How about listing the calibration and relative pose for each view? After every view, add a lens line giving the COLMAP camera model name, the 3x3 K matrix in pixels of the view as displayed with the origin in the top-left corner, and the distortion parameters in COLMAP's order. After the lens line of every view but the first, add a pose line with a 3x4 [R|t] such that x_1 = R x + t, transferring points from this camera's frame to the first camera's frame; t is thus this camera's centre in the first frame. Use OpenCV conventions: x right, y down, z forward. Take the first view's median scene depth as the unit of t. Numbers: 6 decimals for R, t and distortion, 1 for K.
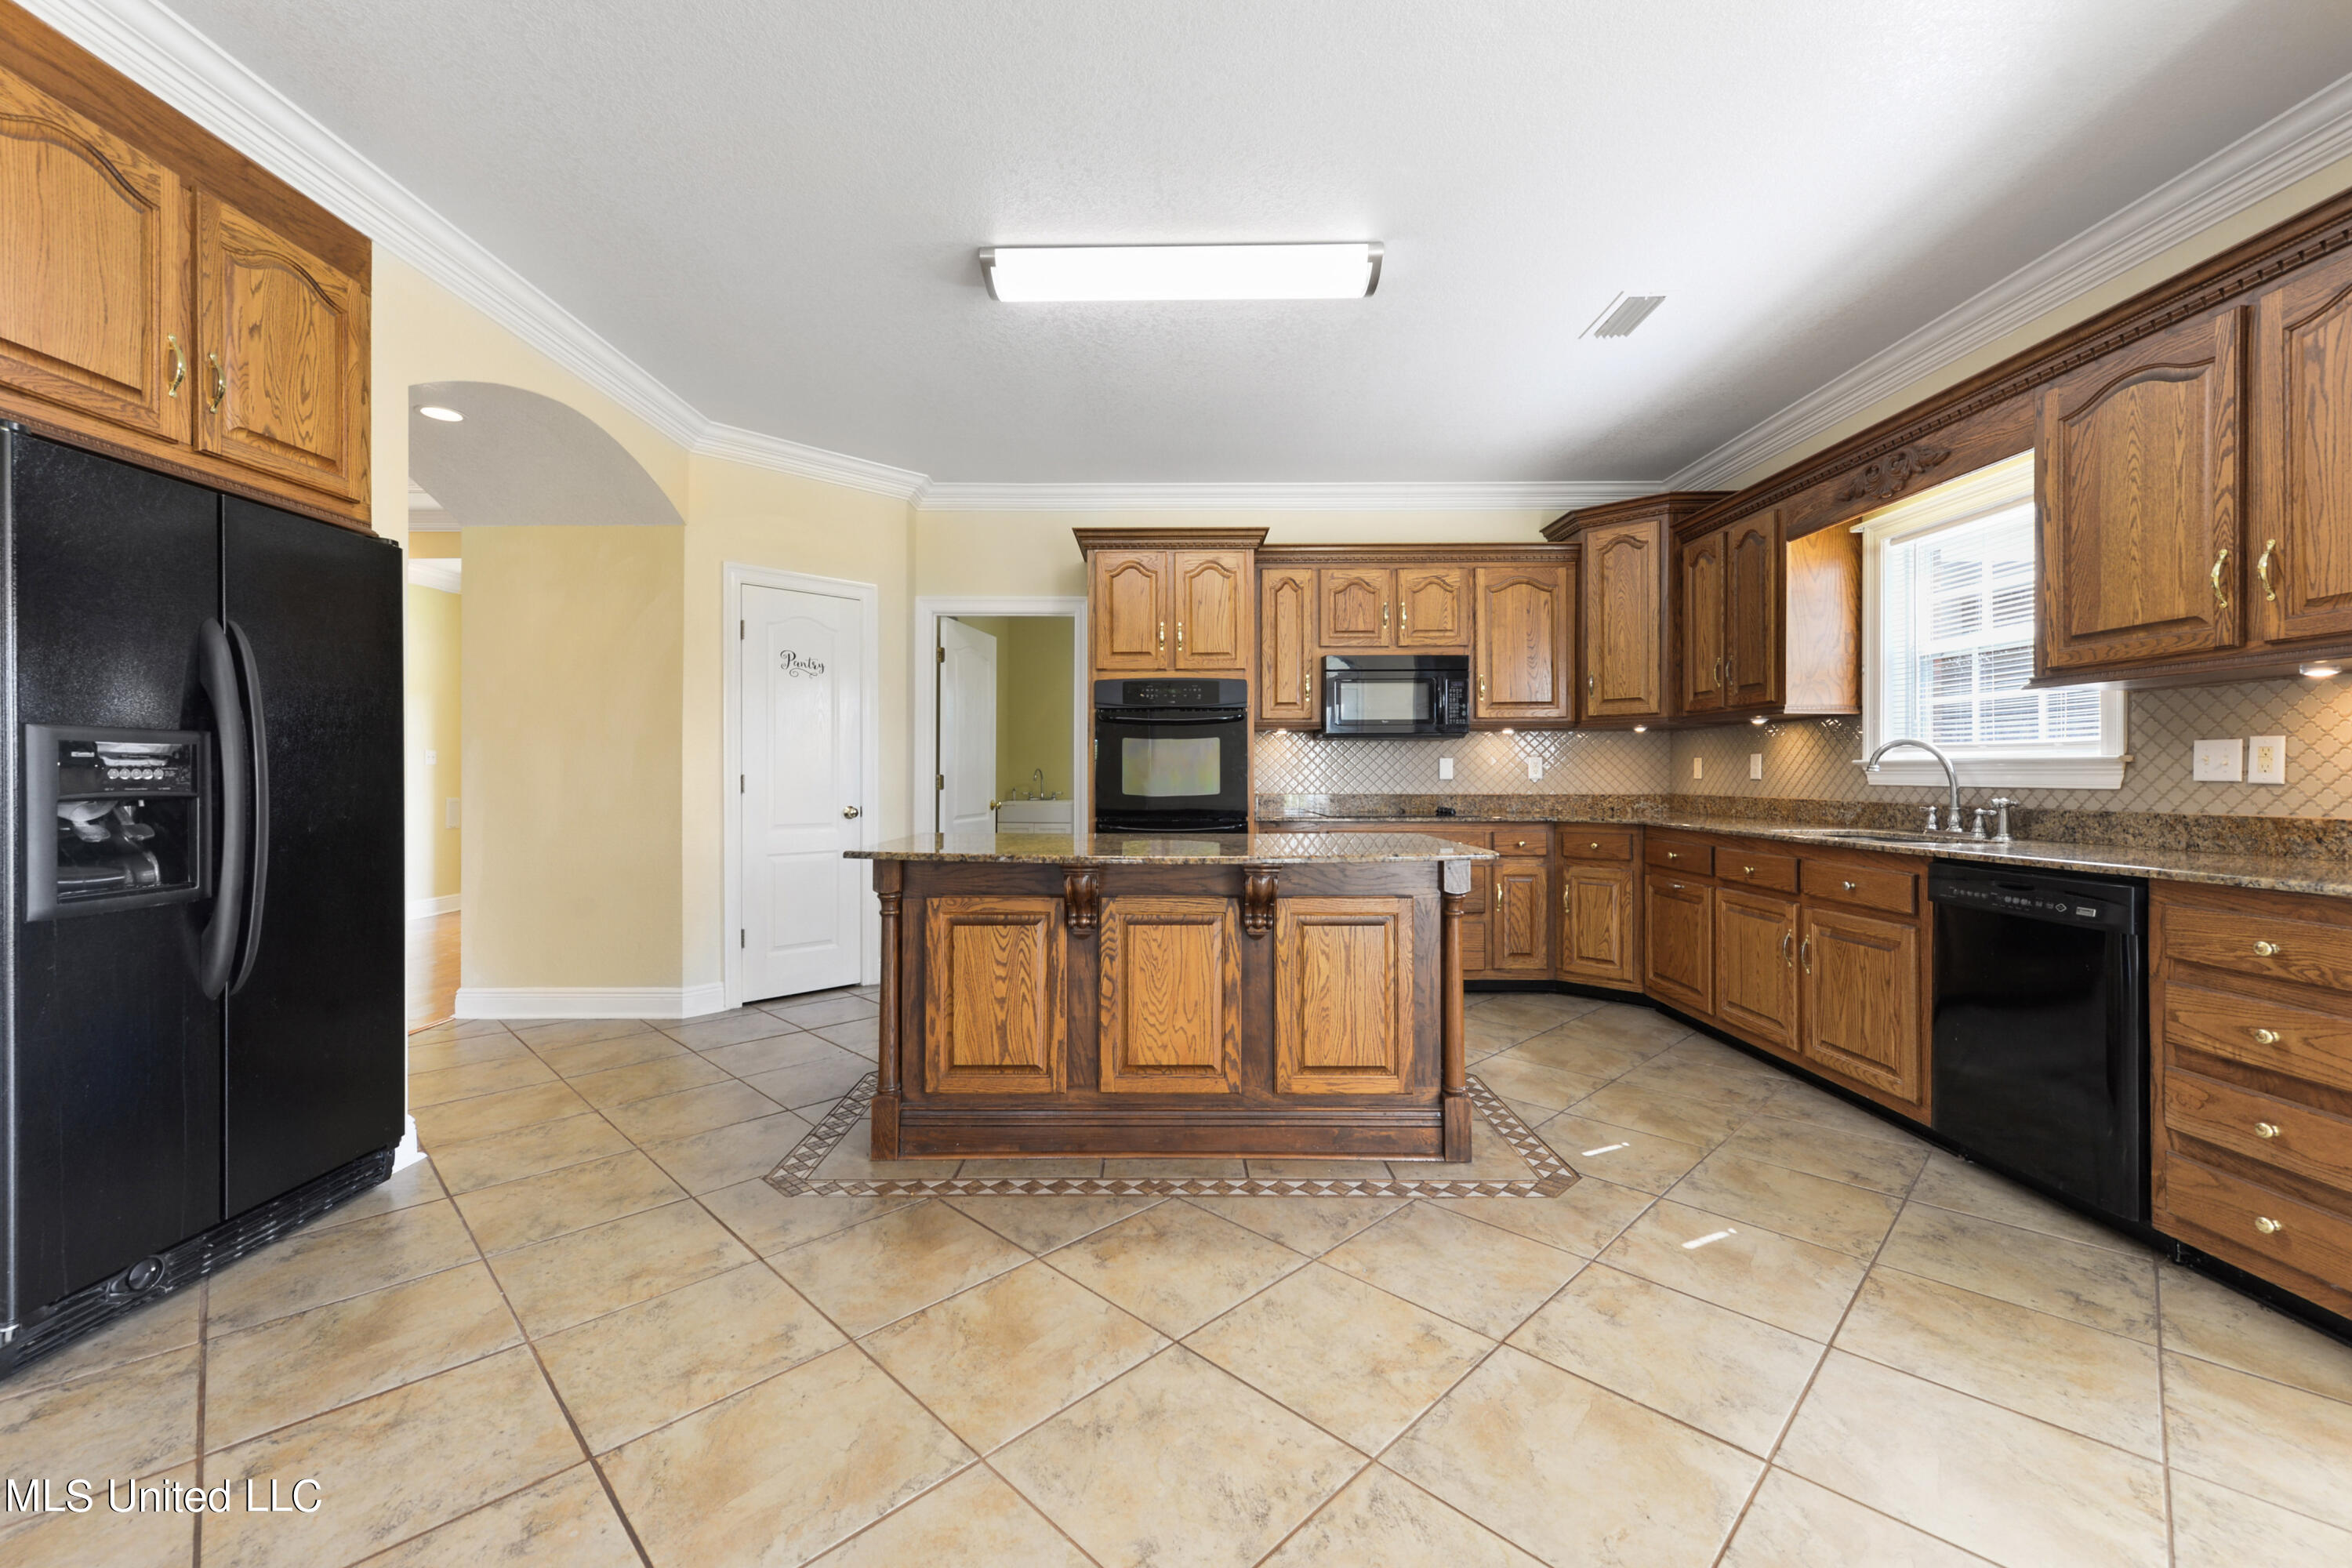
lens RADIAL K [[947.8, 0, 1161.9], [0, 947.8, 773.3], [0, 0, 1]] dist [0.005138, -0.000901]
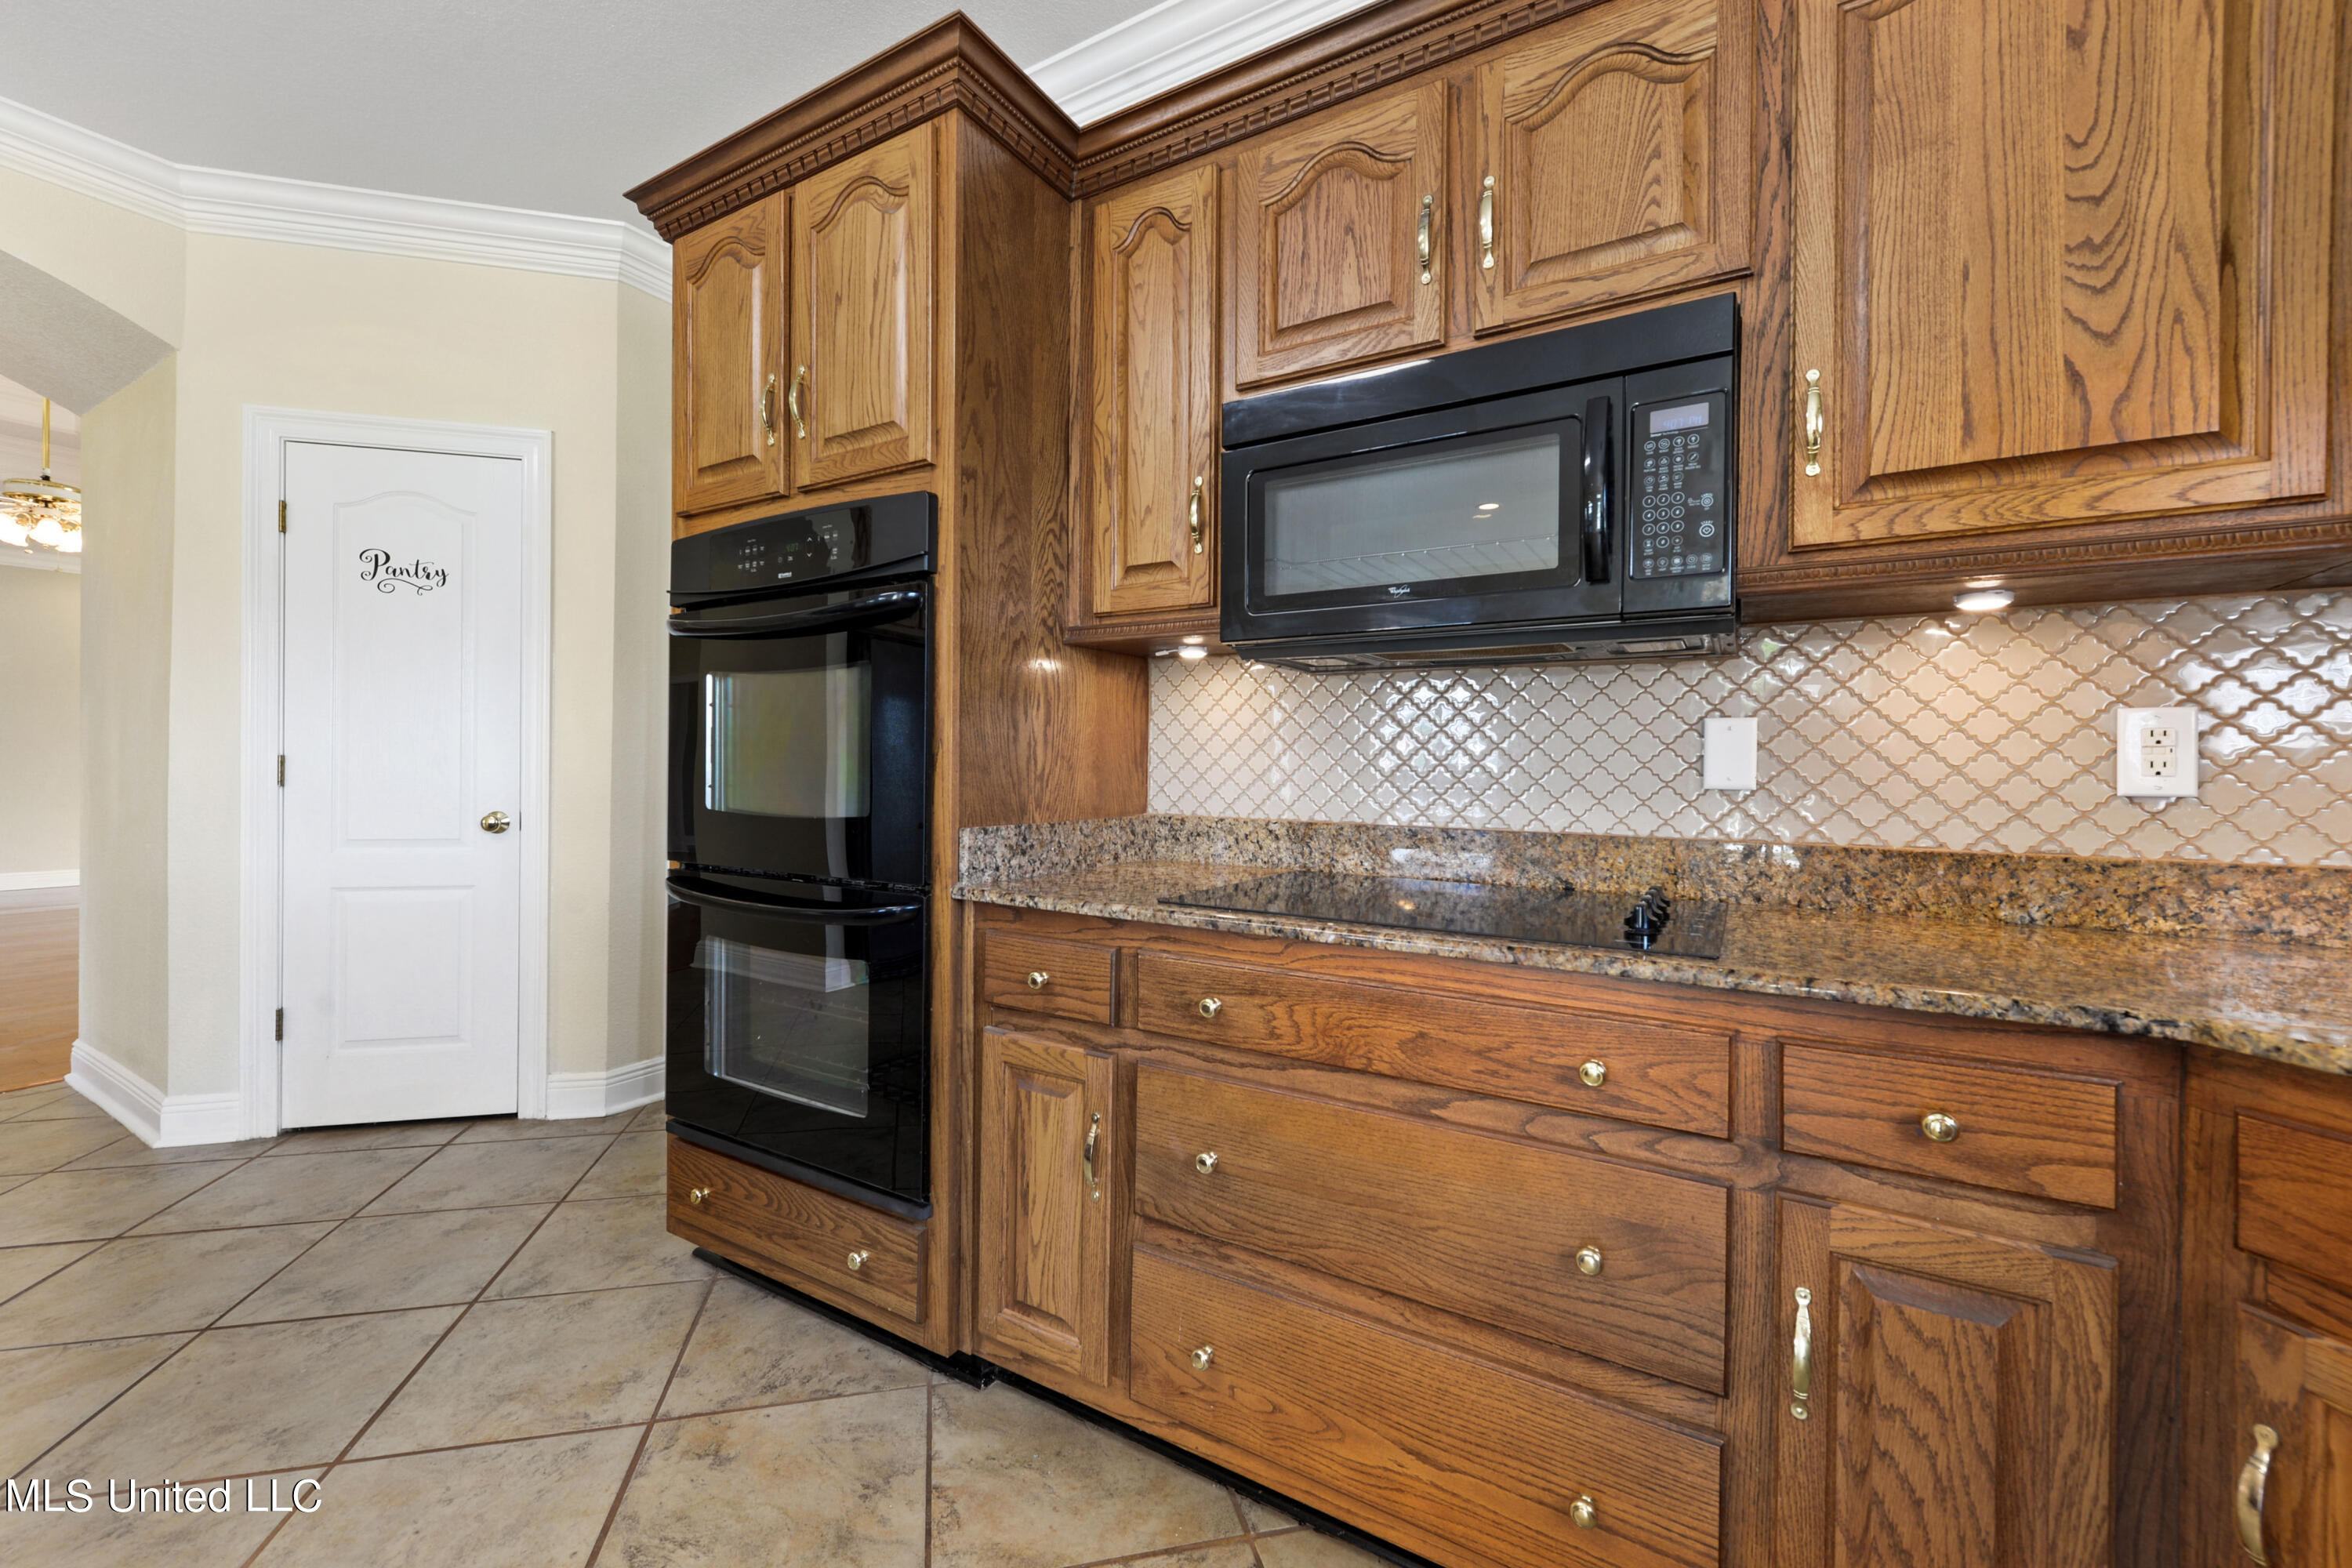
lens RADIAL K [[947.8, 0, 1161.9], [0, 947.8, 773.3], [0, 0, 1]] dist [0.005138, -0.000901]
pose [[0.854369, 0.014085, -0.519476, 0.609233], [-0.012210, 0.999901, 0.007028, 0.002507], [0.519523, 0.000338, 0.854456, 1.324196]]
